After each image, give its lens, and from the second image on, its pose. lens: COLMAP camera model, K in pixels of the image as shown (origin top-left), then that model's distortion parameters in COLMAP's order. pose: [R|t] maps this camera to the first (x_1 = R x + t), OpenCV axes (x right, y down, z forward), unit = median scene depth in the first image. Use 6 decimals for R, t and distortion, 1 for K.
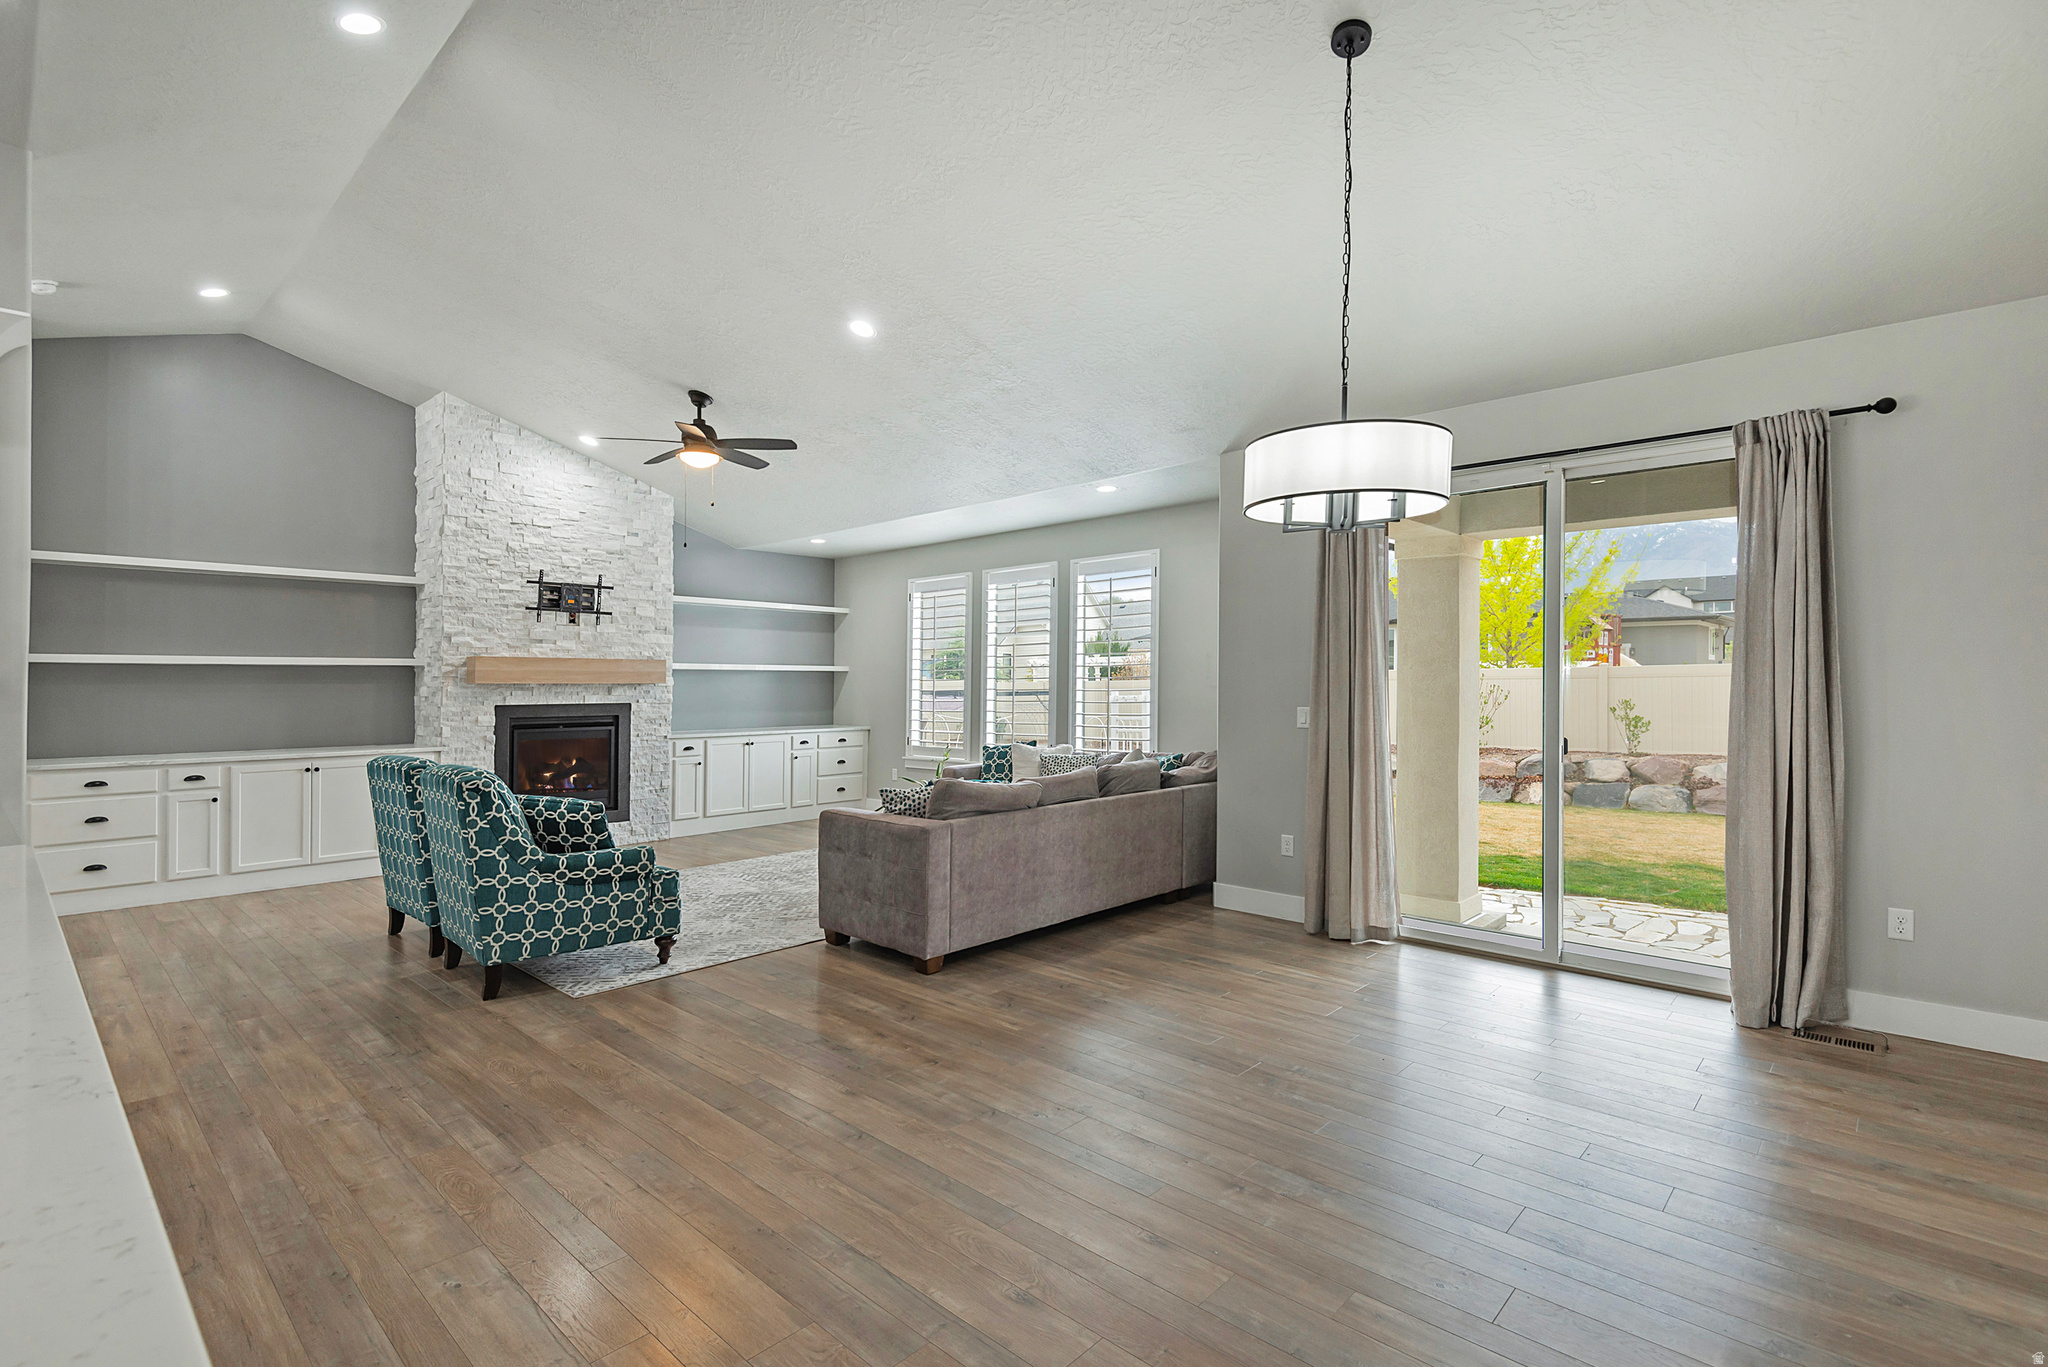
lens RADIAL K [[944.8, 0, 1007.3], [0, 944.8, 697.6], [0, 0, 1]] dist [0.012499, 0.000327]
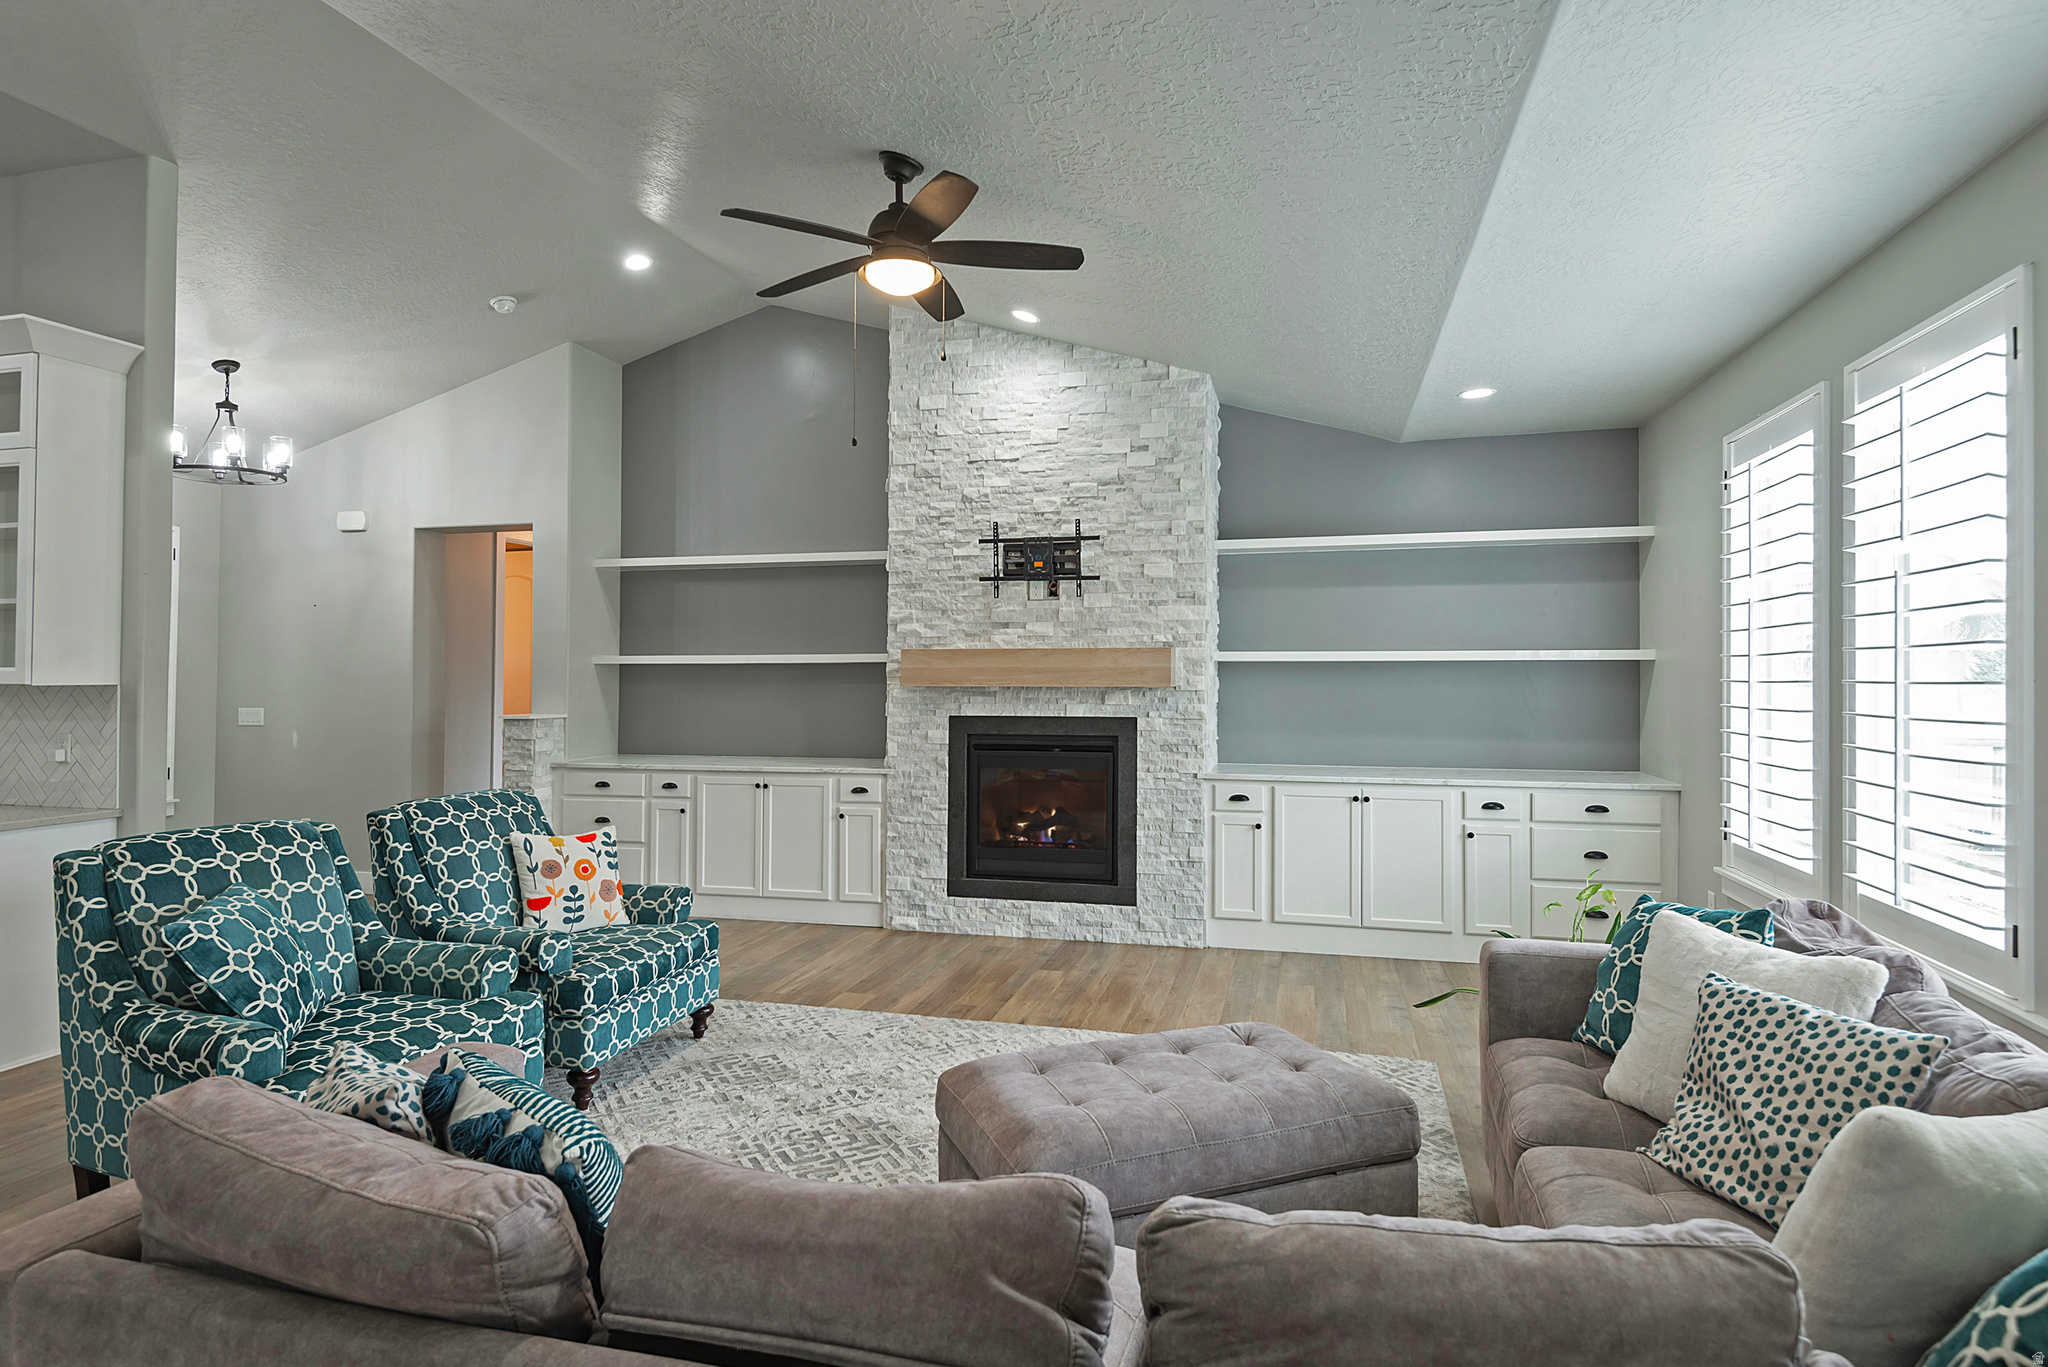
lens RADIAL K [[1076.8, 0, 1031.1], [0, 1076.8, 663.7], [0, 0, 1]] dist [0.032590, 0.000110]
pose [[0.478884, -0.009362, -0.877828, 0.212360], [-0.012939, 0.999759, -0.017721, -0.017854], [0.877783, 0.019845, 0.478648, 0.651157]]
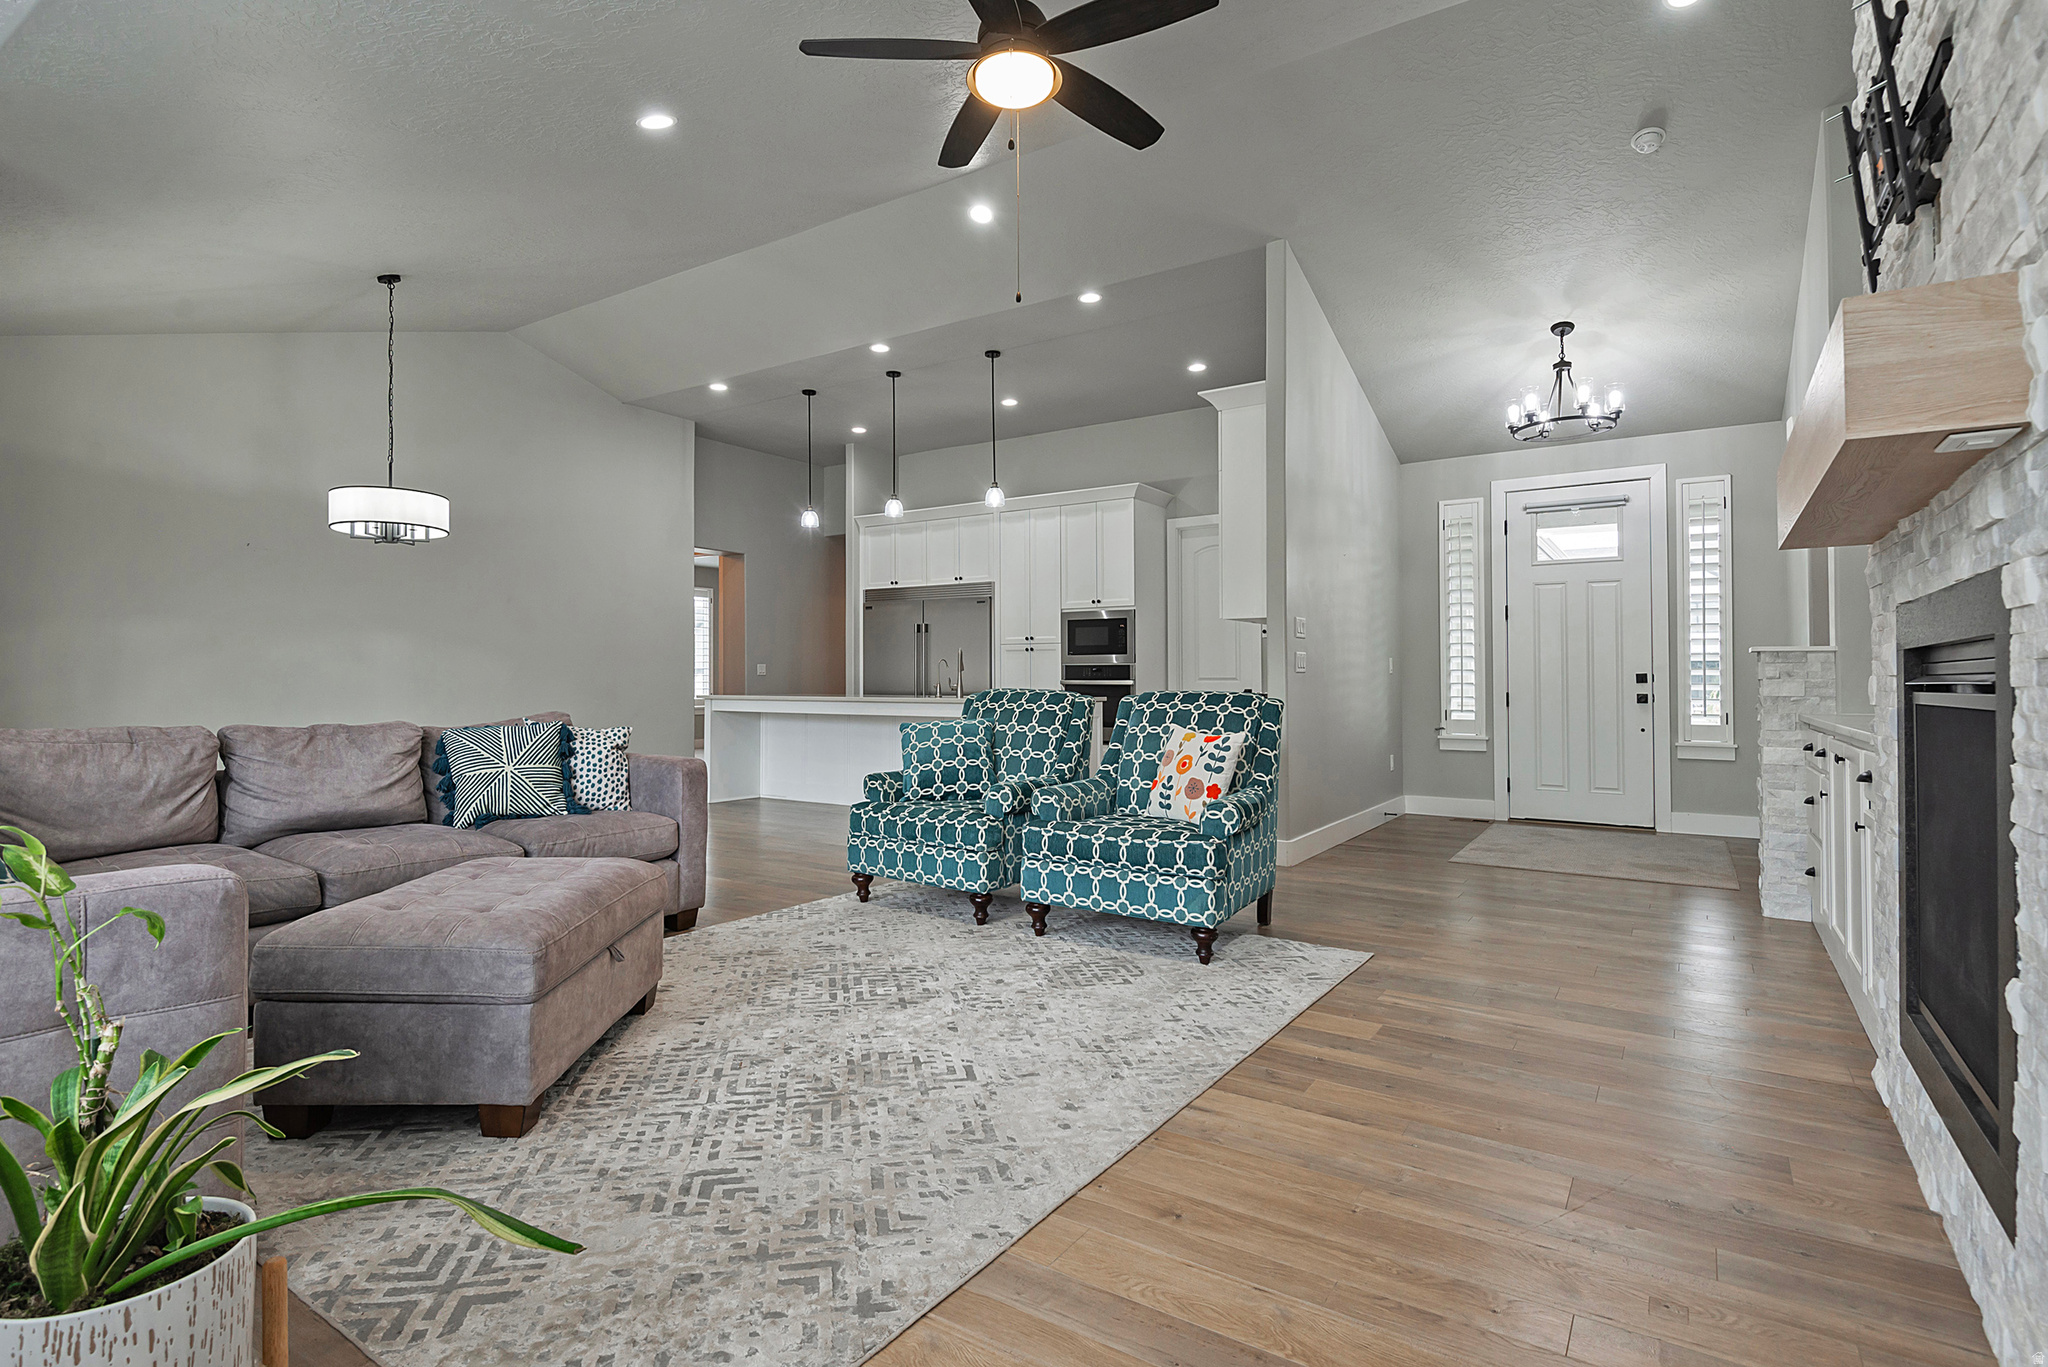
lens RADIAL K [[1018.9, 0, 989.3], [0, 1018.9, 676.4], [0, 0, 1]] dist [0.000761, -0.000432]
pose [[-0.989725, -0.003809, -0.142936, -0.205739], [-0.005613, 0.999910, 0.012222, 0.027189], [0.142876, 0.012898, -0.989657, 1.256132]]
